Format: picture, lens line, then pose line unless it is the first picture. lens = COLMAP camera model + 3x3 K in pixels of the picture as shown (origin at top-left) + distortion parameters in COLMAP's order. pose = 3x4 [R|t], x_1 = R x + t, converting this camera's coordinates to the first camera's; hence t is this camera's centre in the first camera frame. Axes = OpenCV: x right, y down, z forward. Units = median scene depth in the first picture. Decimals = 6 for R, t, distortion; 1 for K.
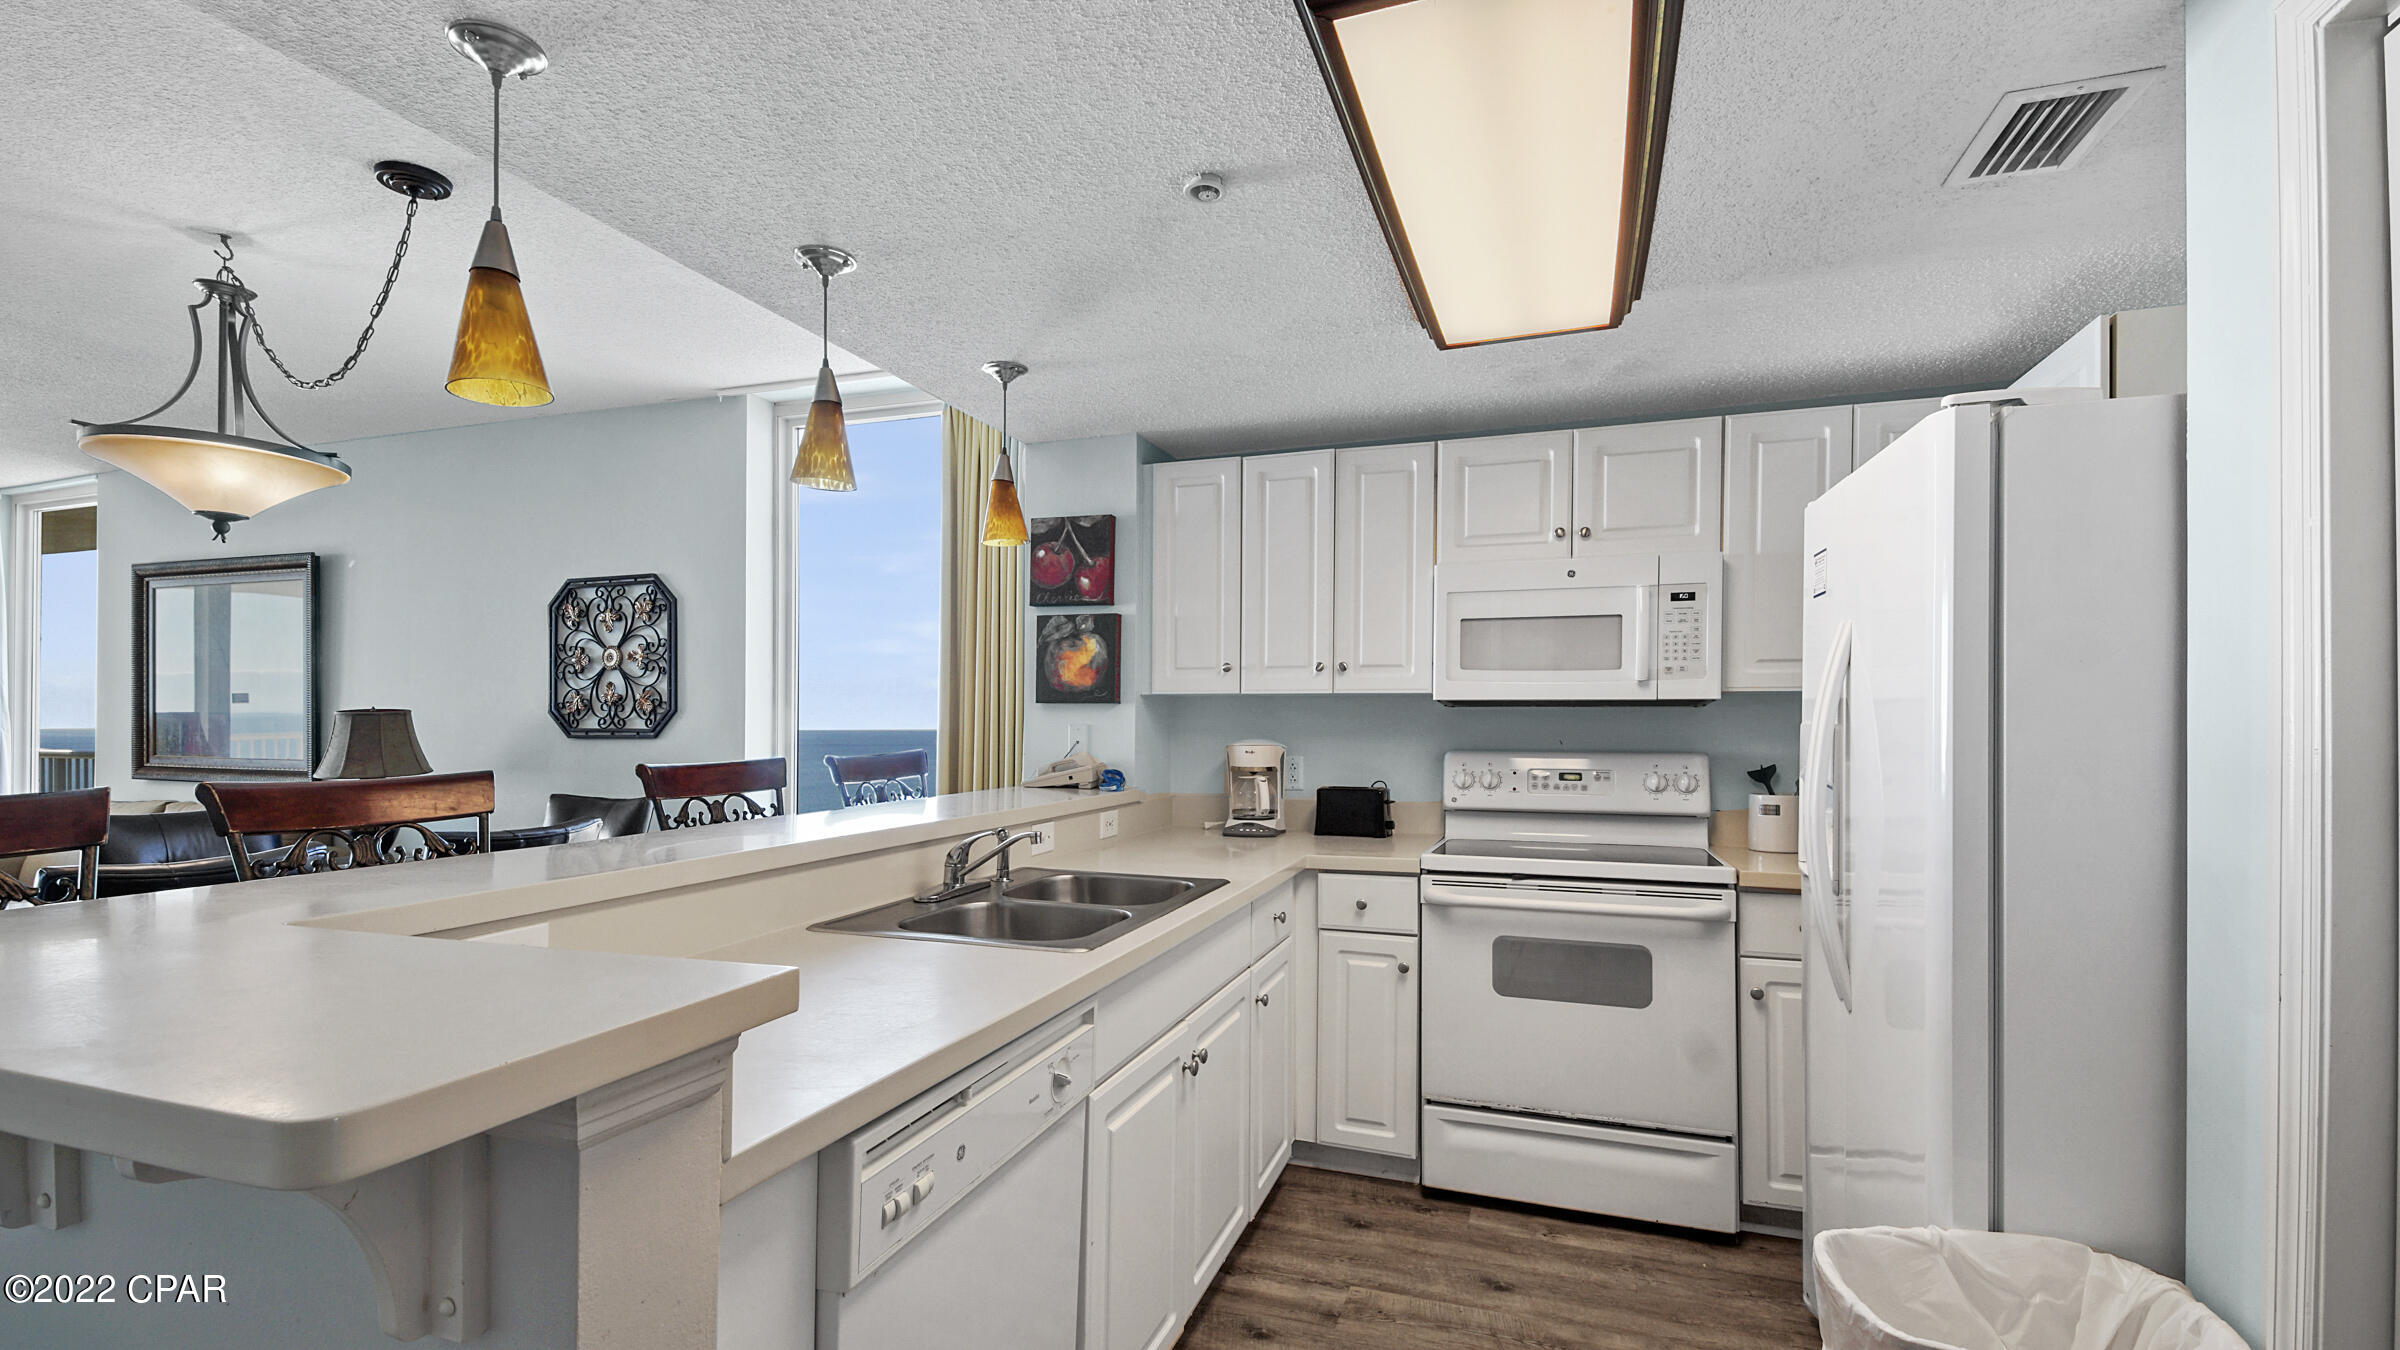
lens RADIAL K [[1064.4, 0, 1192.6], [0, 1064.4, 717.7], [0, 0, 1]] dist [0.040574, -0.022020]
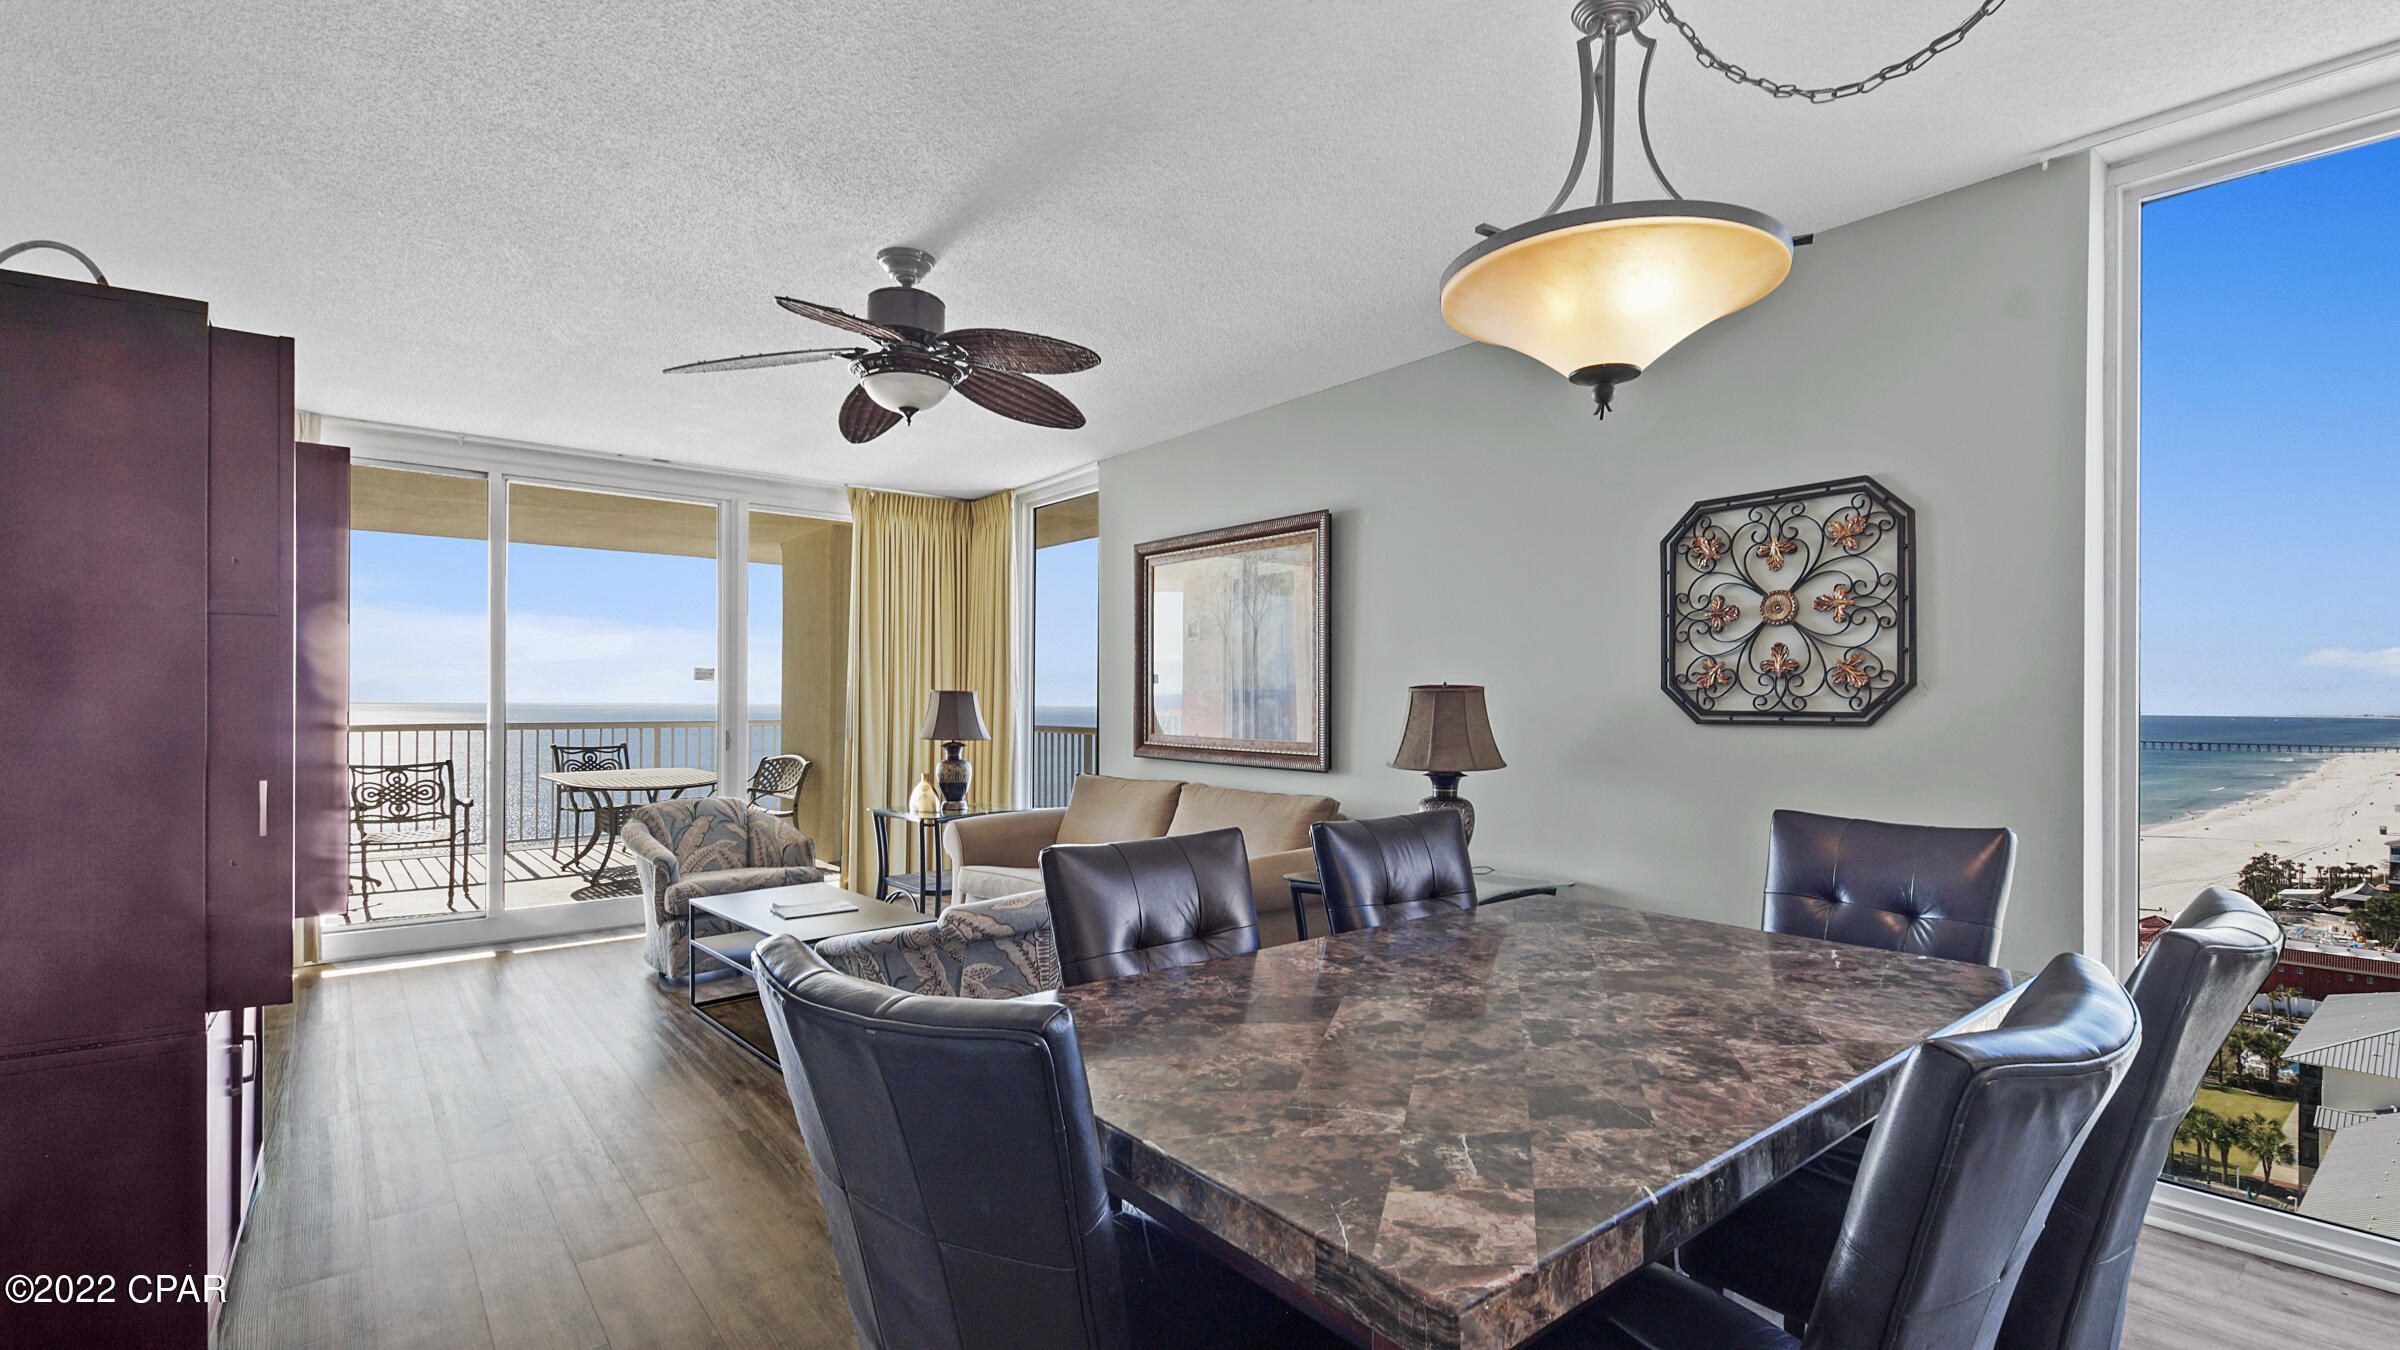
lens RADIAL K [[1065.5, 0, 1203.1], [0, 1065.5, 693.8], [0, 0, 1]] dist [0.016807, -0.000316]
pose [[0.853943, -0.000178, -0.520367, -0.659319], [-0.002386, 0.999988, -0.004258, 0.003986], [0.520362, 0.004878, 0.853932, 0.295772]]
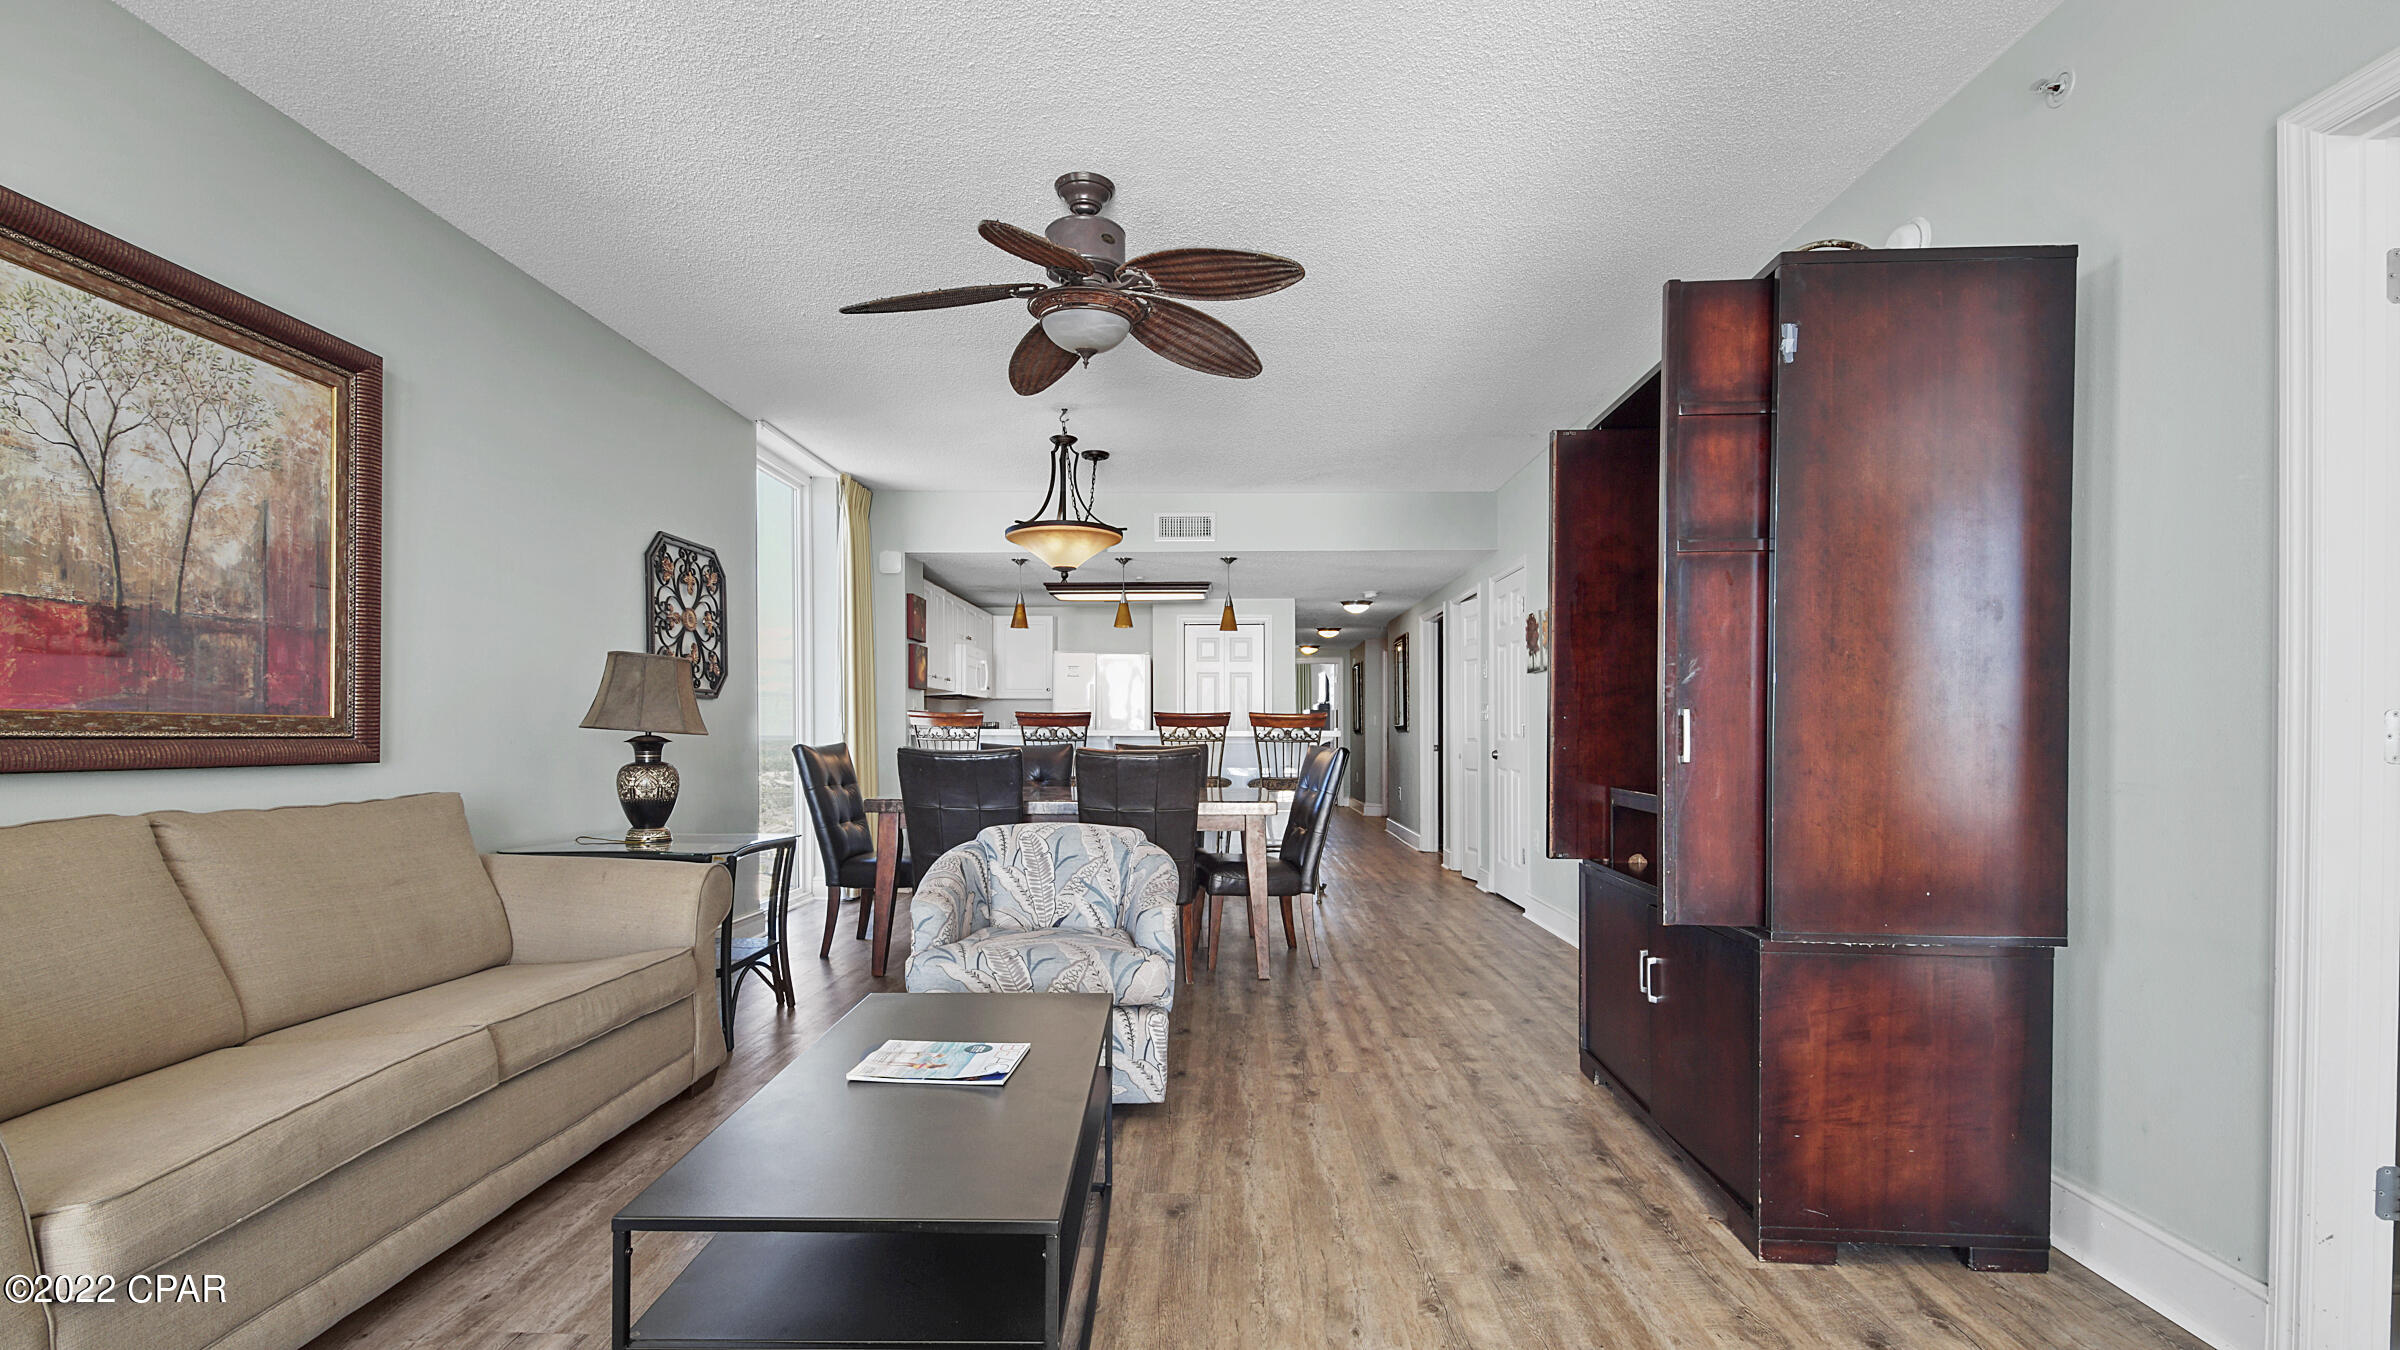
lens RADIAL K [[1069.6, 0, 1181.6], [0, 1069.6, 744.8], [0, 0, 1]] dist [0.037143, -0.020683]
pose [[-0.294650, -0.011787, 0.955533, -2.215433], [-0.003921, 0.999930, 0.011125, 0.068037], [-0.955597, -0.000469, -0.294676, 1.128275]]
